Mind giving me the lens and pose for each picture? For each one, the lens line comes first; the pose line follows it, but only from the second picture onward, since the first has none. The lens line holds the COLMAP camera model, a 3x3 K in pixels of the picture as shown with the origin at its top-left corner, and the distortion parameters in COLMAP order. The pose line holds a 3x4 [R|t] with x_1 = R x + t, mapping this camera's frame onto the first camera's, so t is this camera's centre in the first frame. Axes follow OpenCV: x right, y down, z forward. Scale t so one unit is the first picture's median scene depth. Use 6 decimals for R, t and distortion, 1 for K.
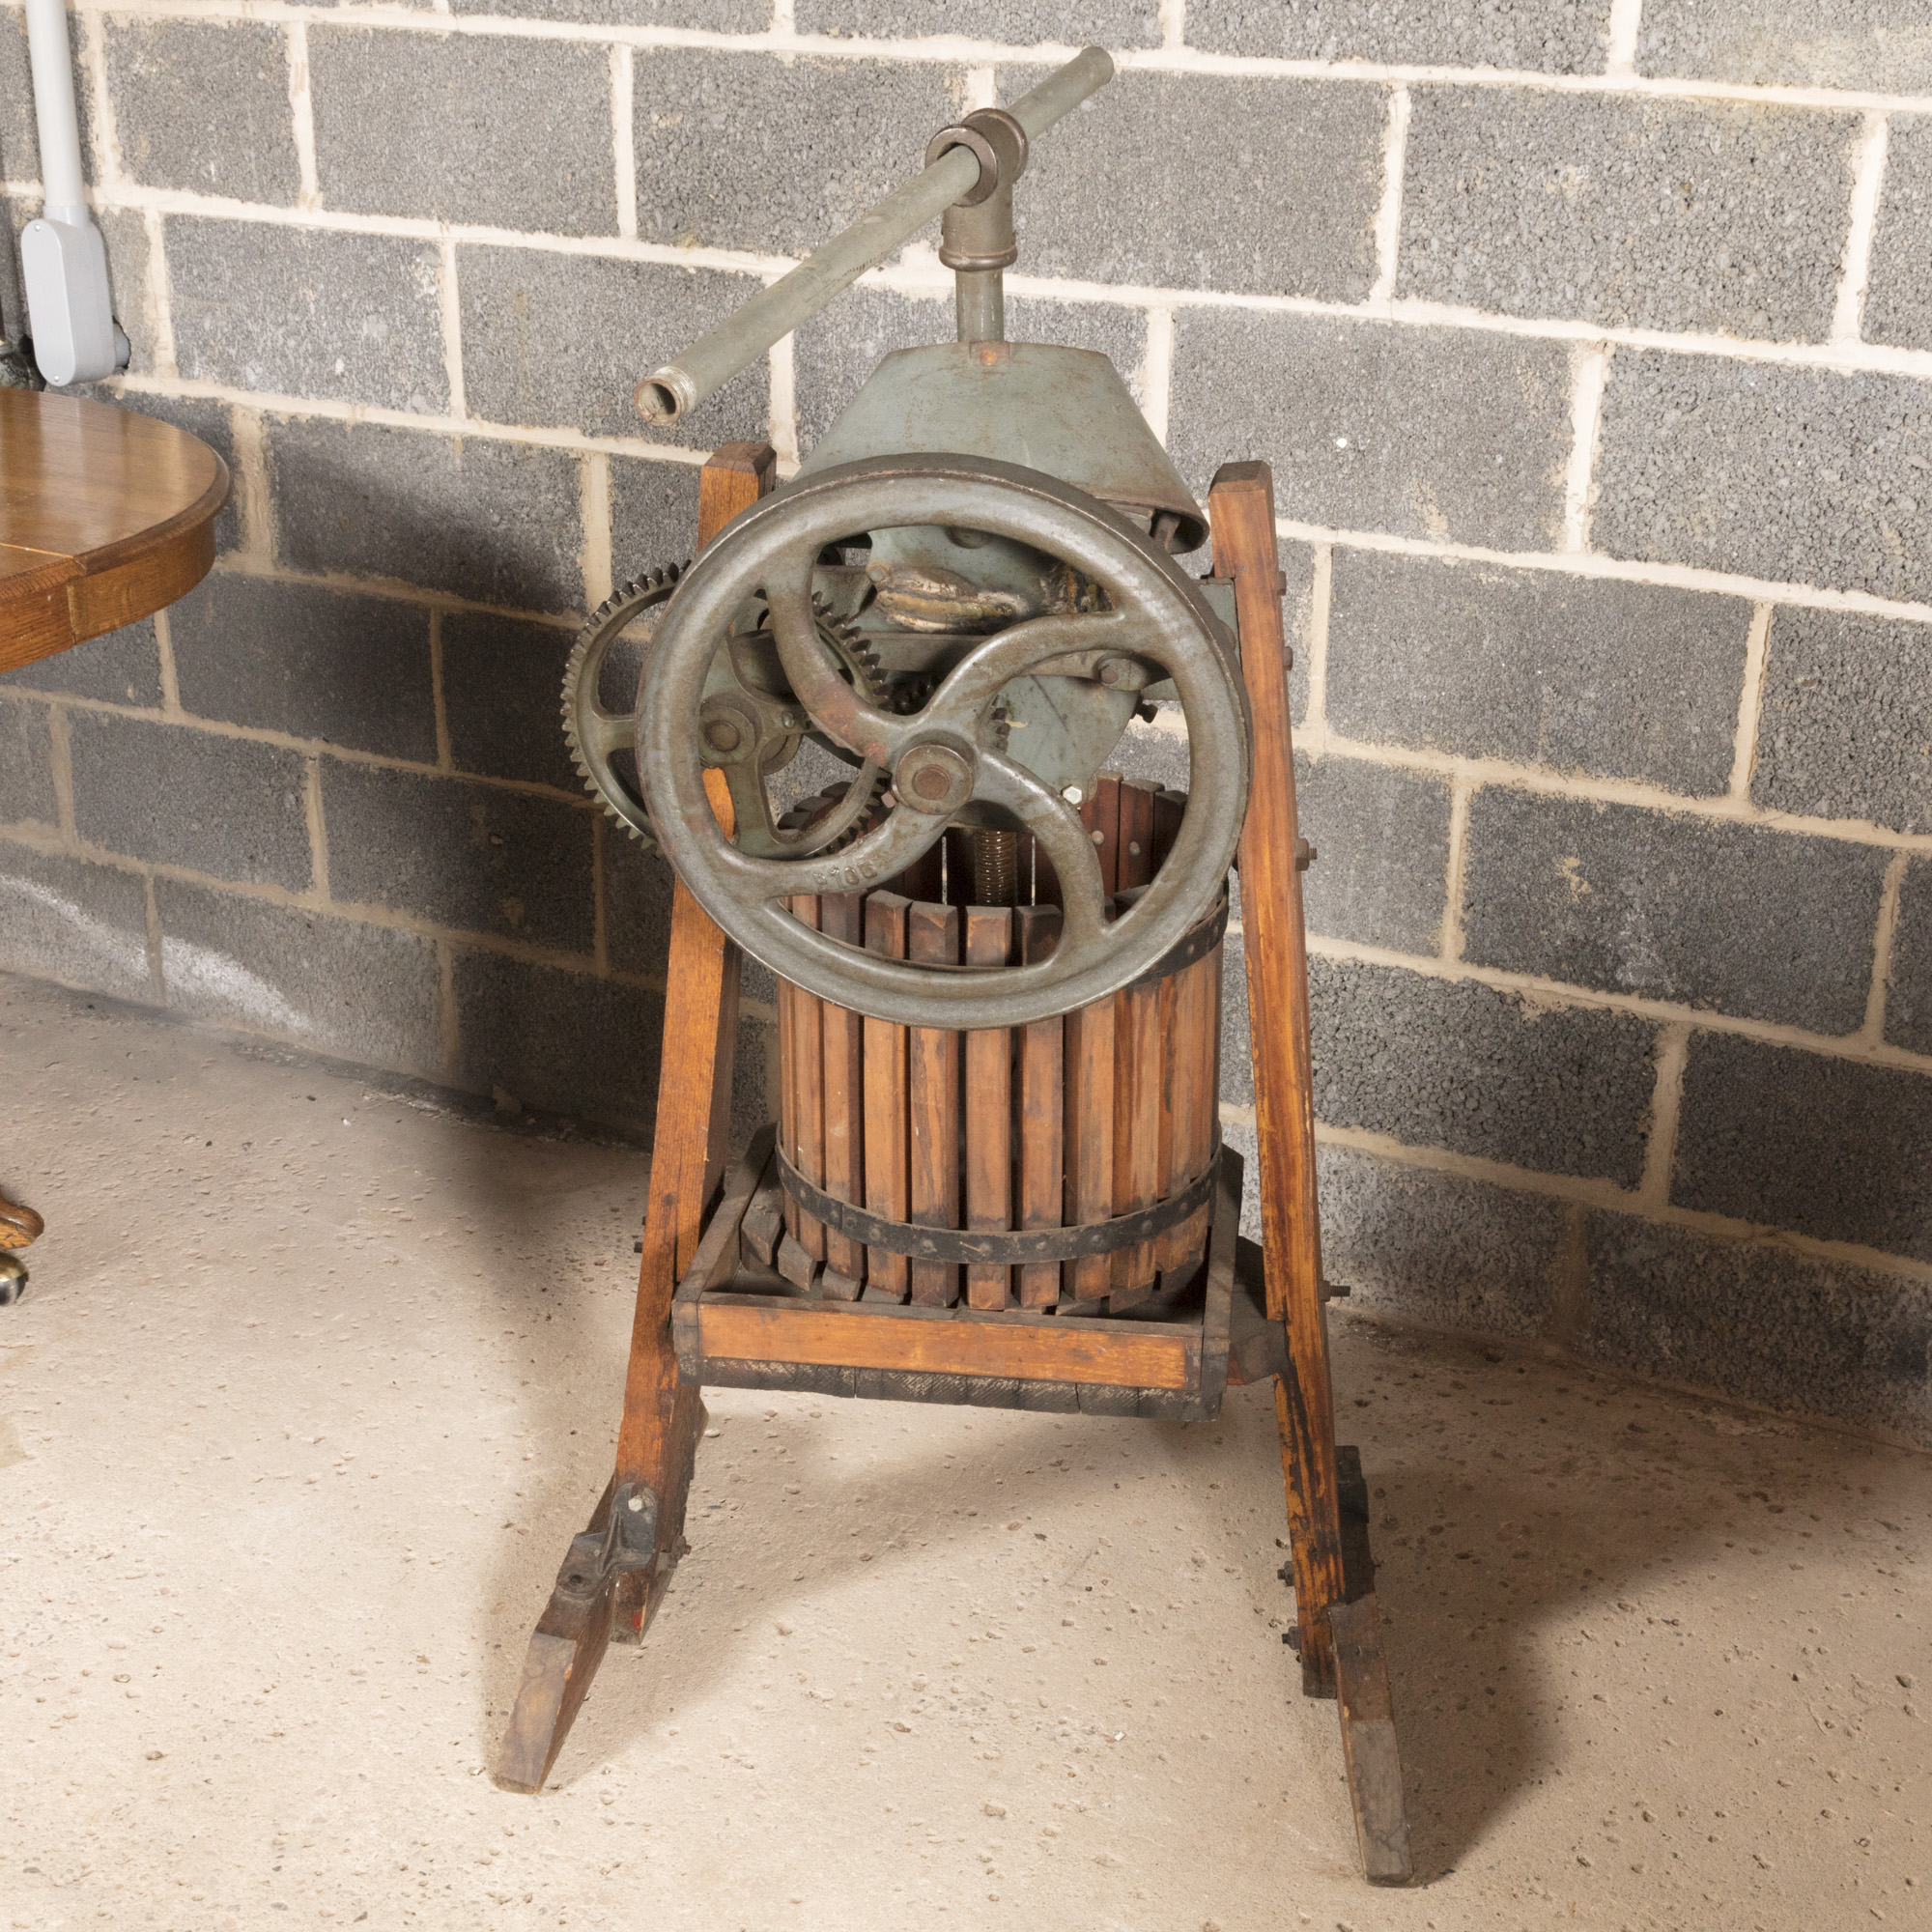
lens RADIAL K [[2730.7, 0, 1014.1], [0, 2730.7, 1030.2], [0, 0, 1]] dist [-0.019747, 0.009954]
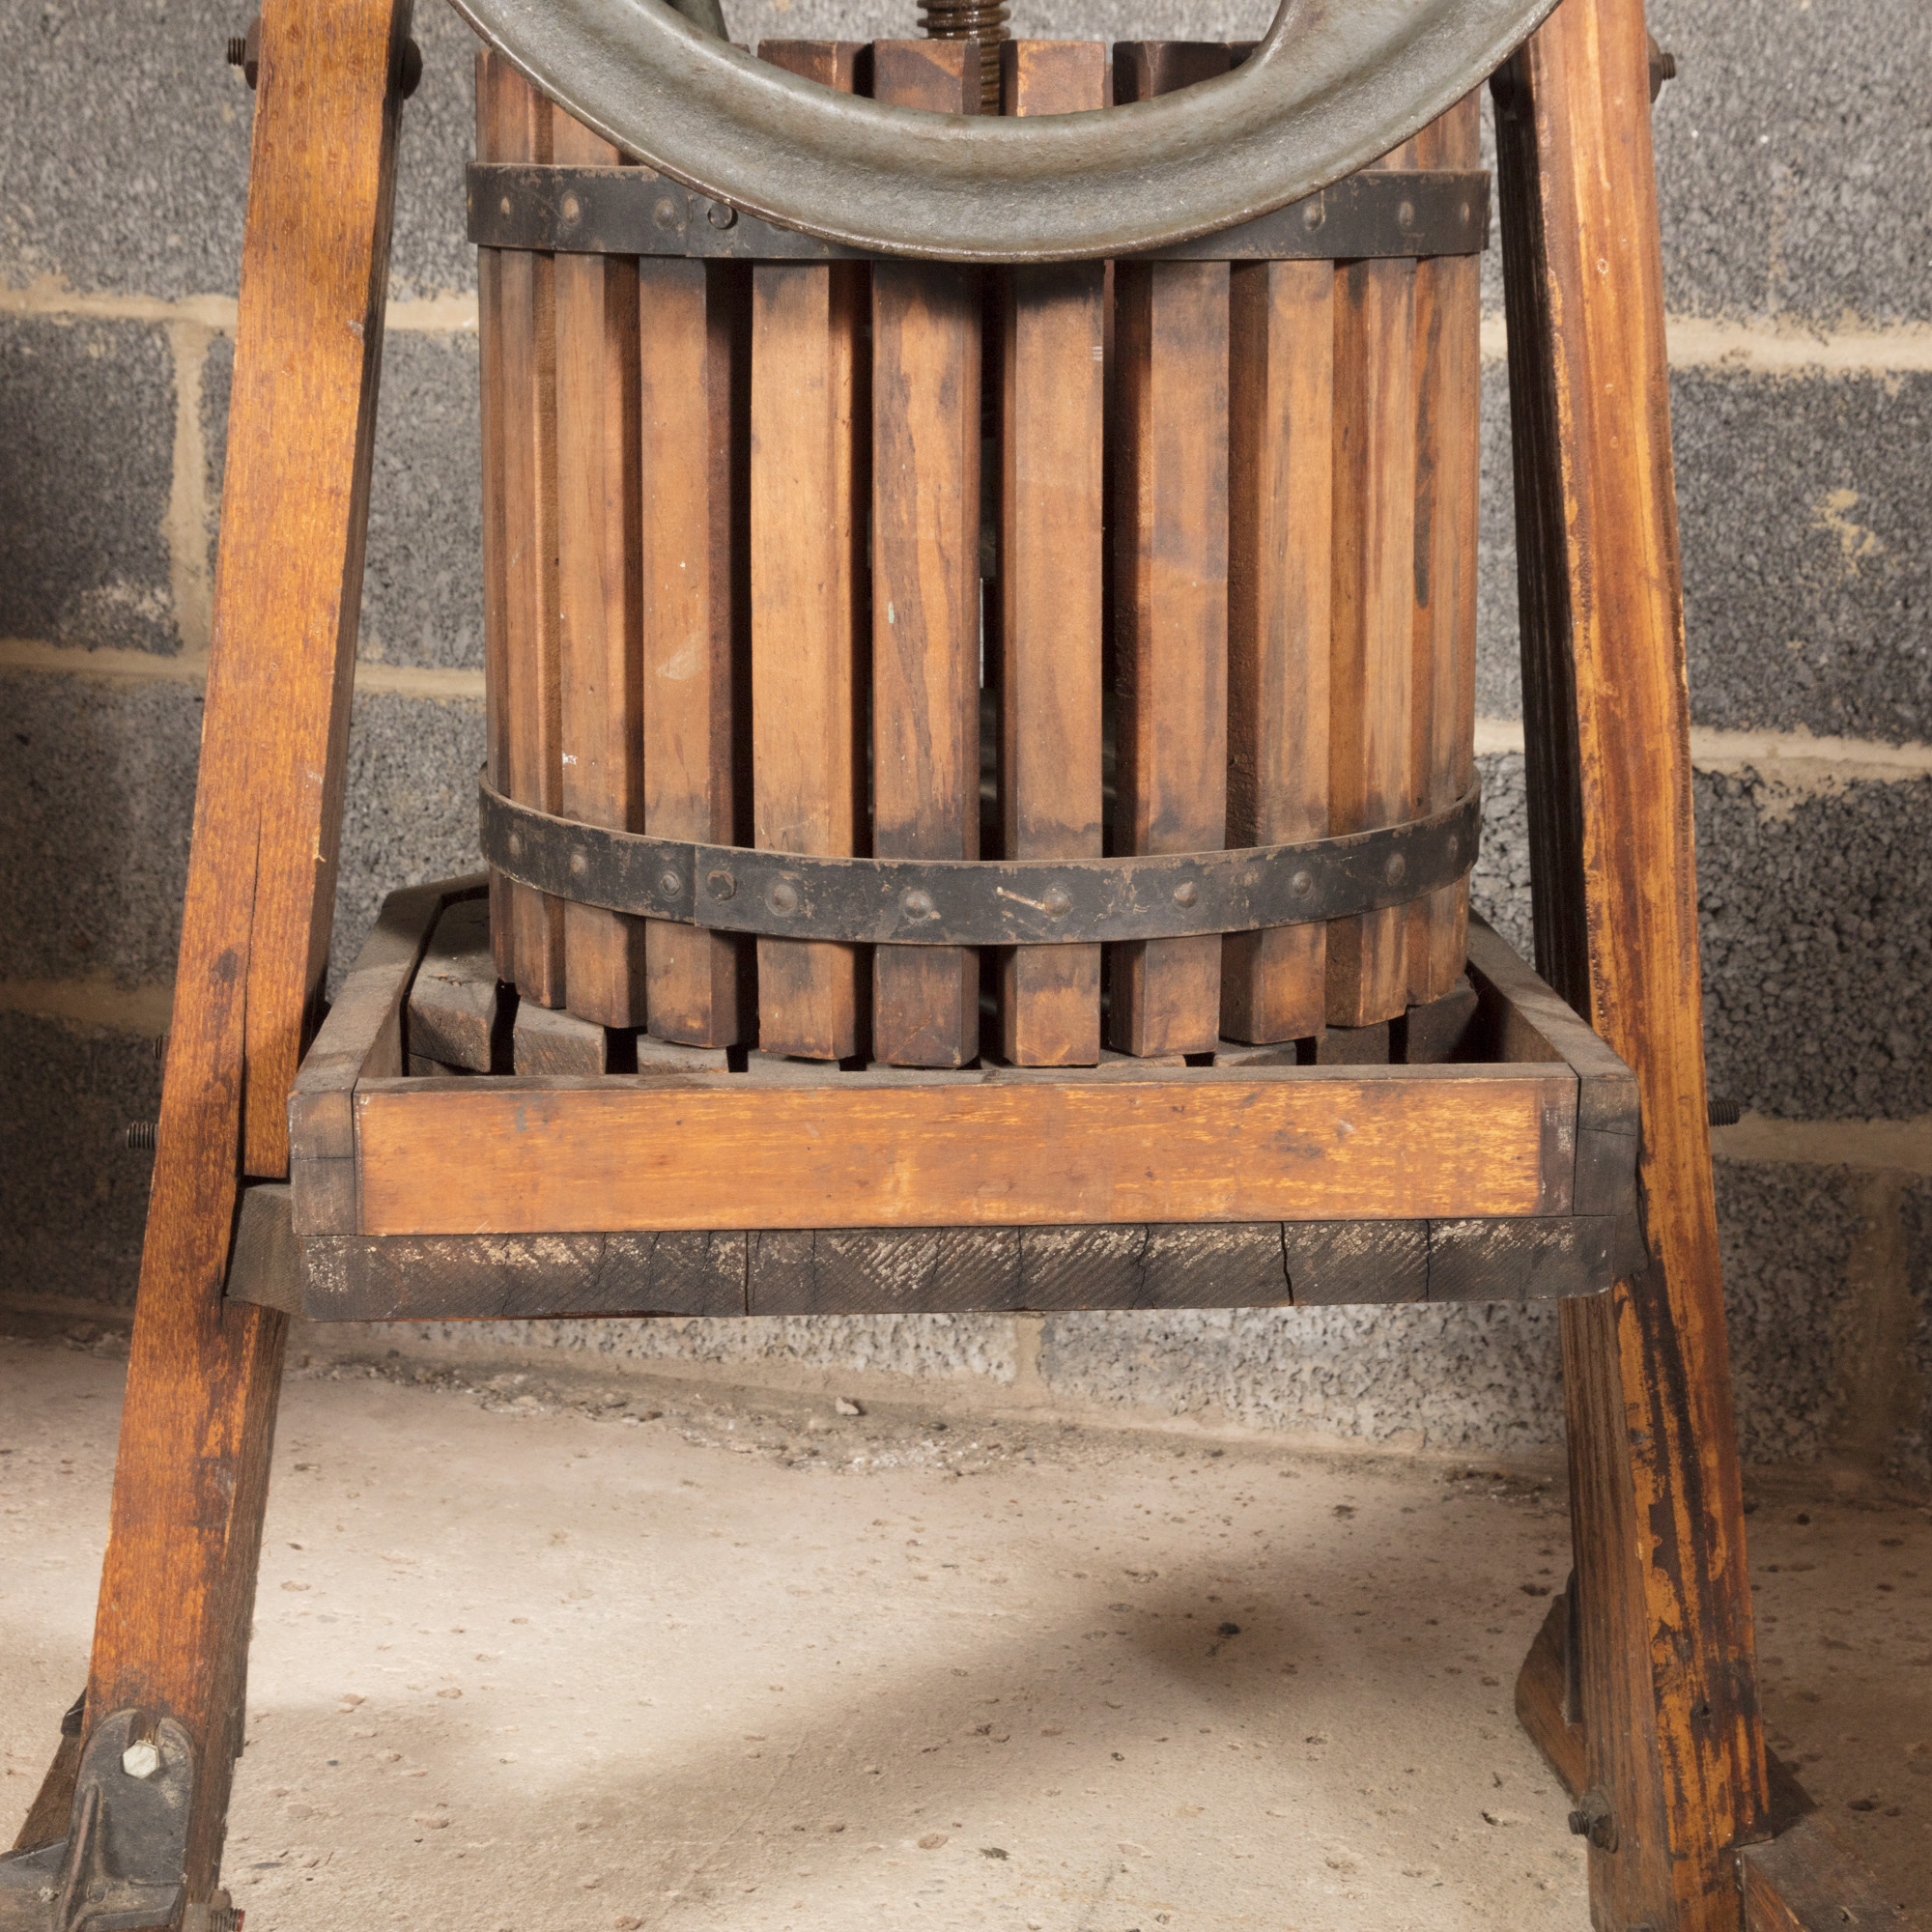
lens RADIAL K [[3700.8, 0, 1078.0], [0, 3700.8, 876.0], [0, 0, 1]] dist [-0.013932, -0.004181]
pose [[0.978042, -0.038936, 0.204740, -0.102576], [0.081872, 0.975196, -0.205644, 0.160202], [-0.191655, 0.217891, 0.956970, 0.374621]]
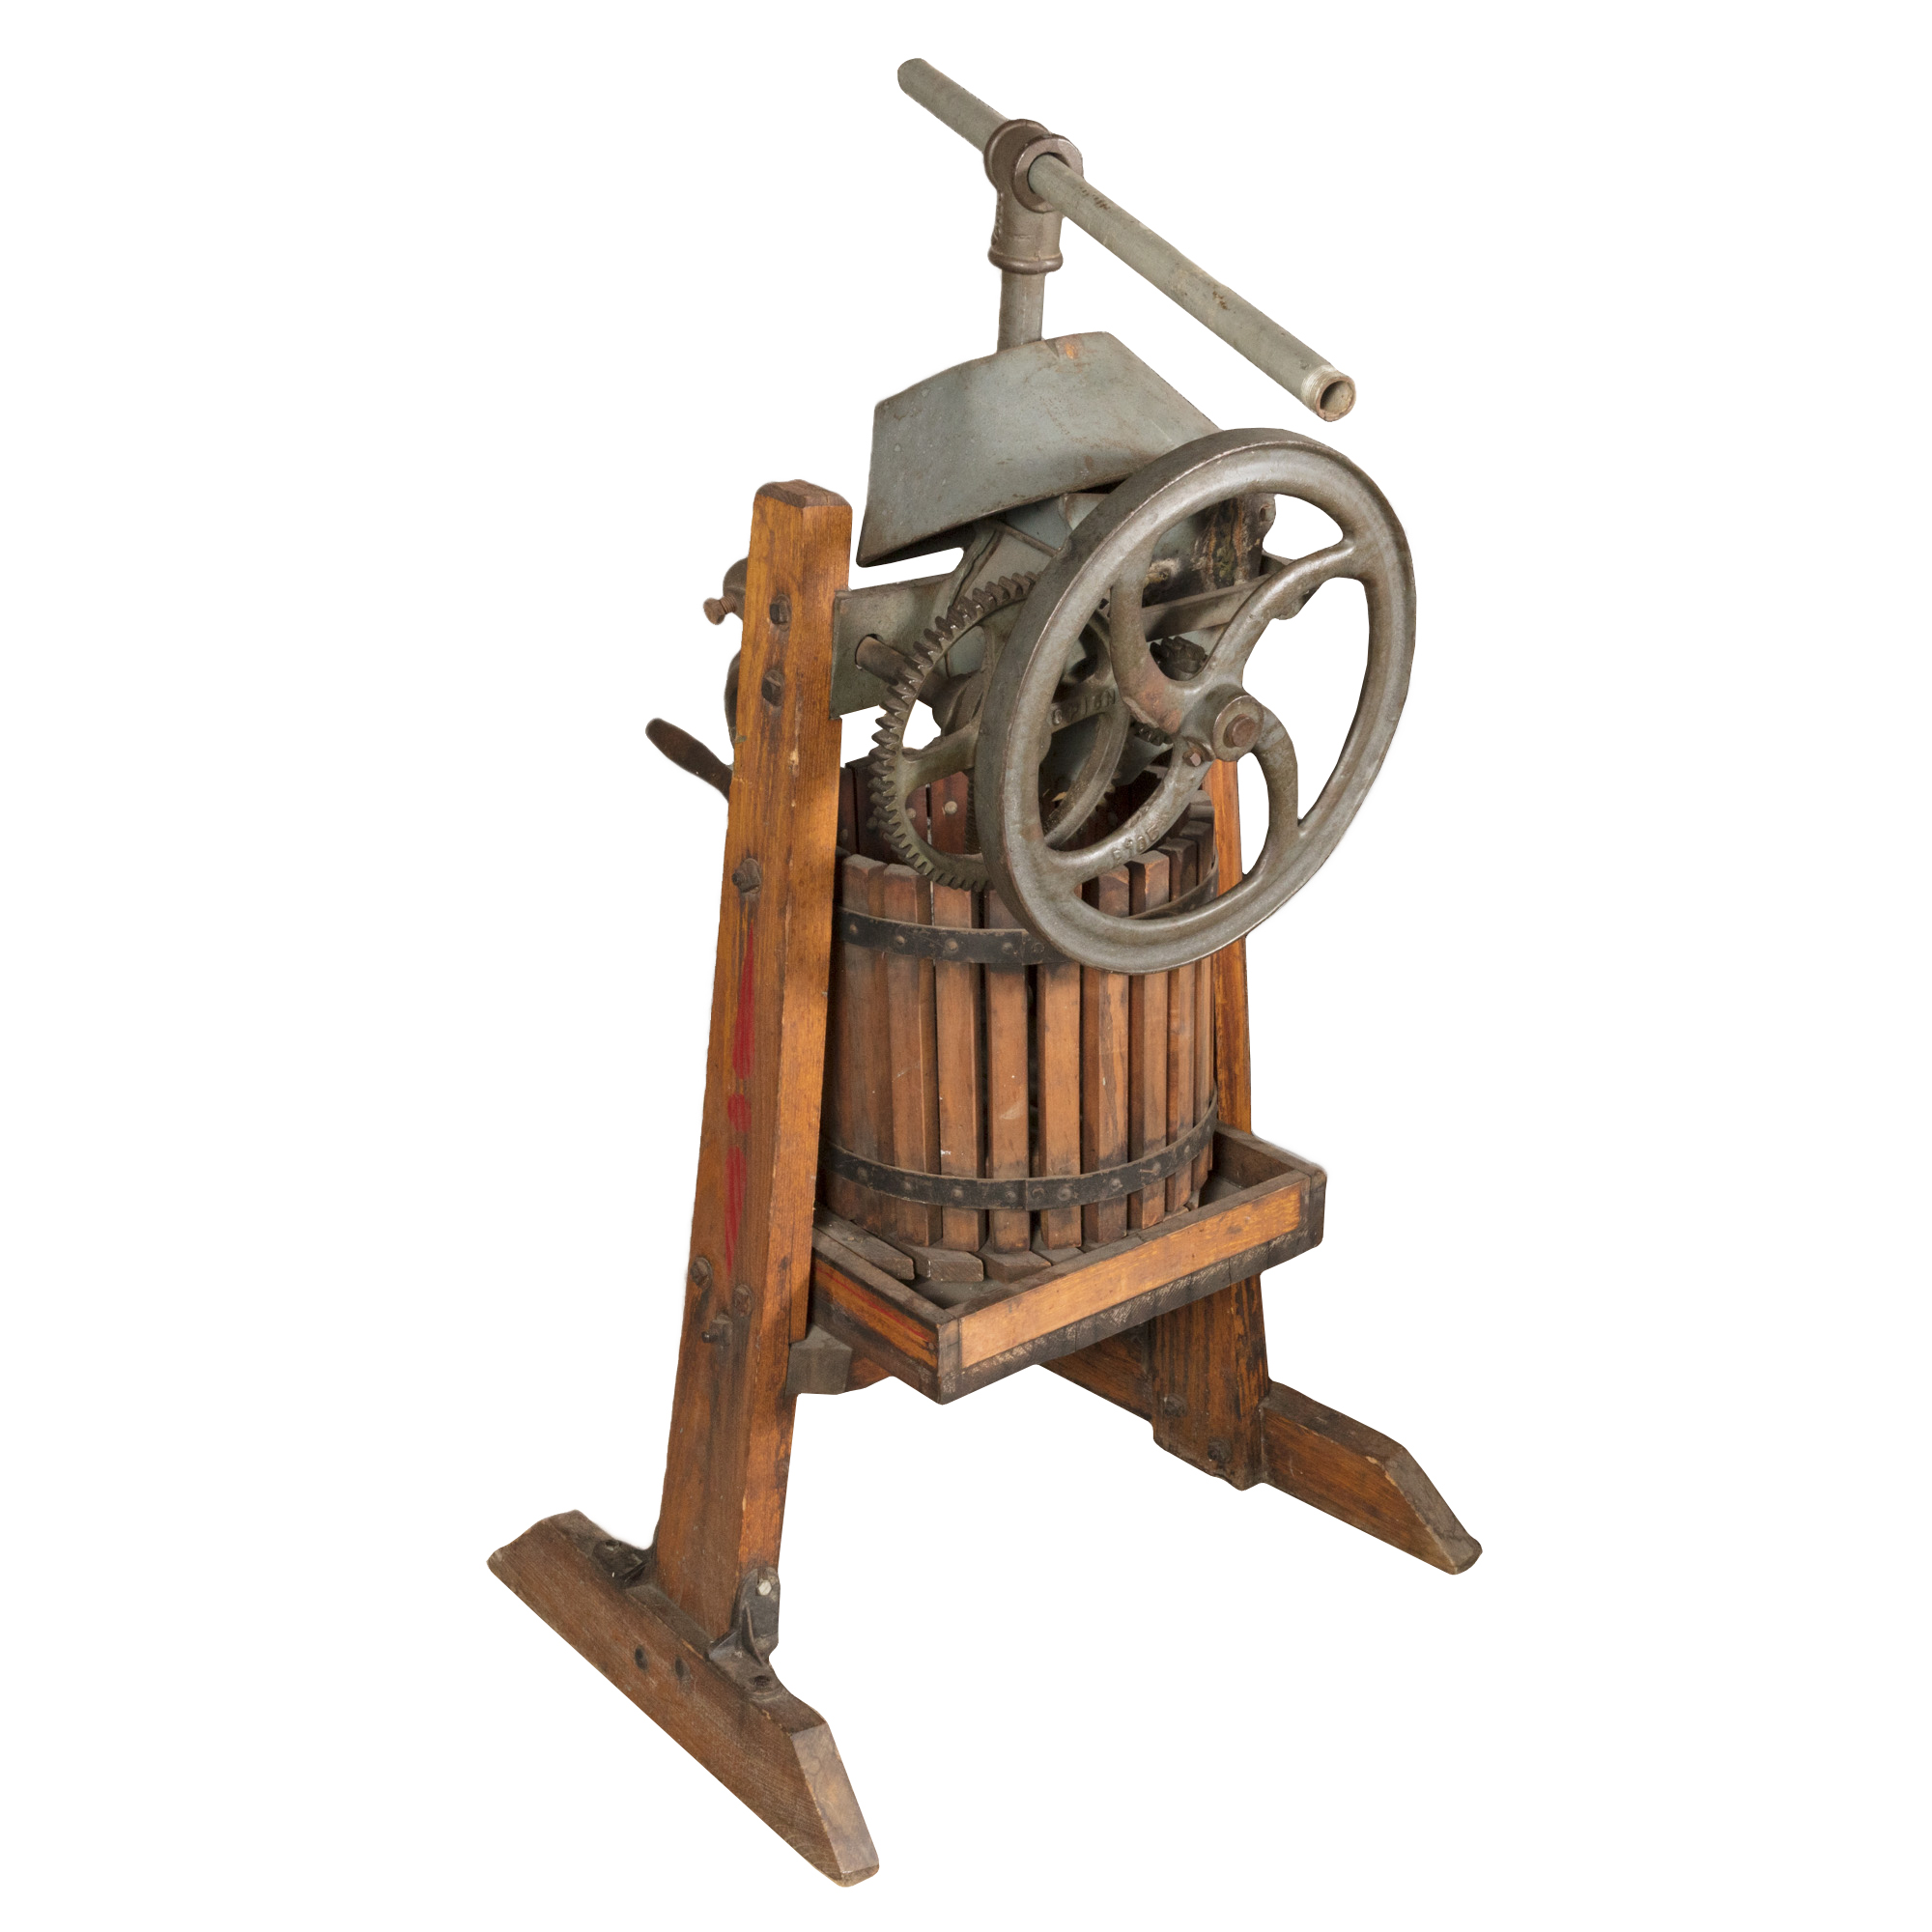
lens RADIAL K [[2772.1, 0, 1040.7], [0, 2772.1, 1143.0], [0, 0, 1]] dist [-0.007942, 0.004933]
pose [[0.681708, -0.325605, 0.655176, -0.633338], [0.299829, 0.941189, 0.155774, -0.096048], [-0.667365, 0.090249, 0.739242, 0.173692]]
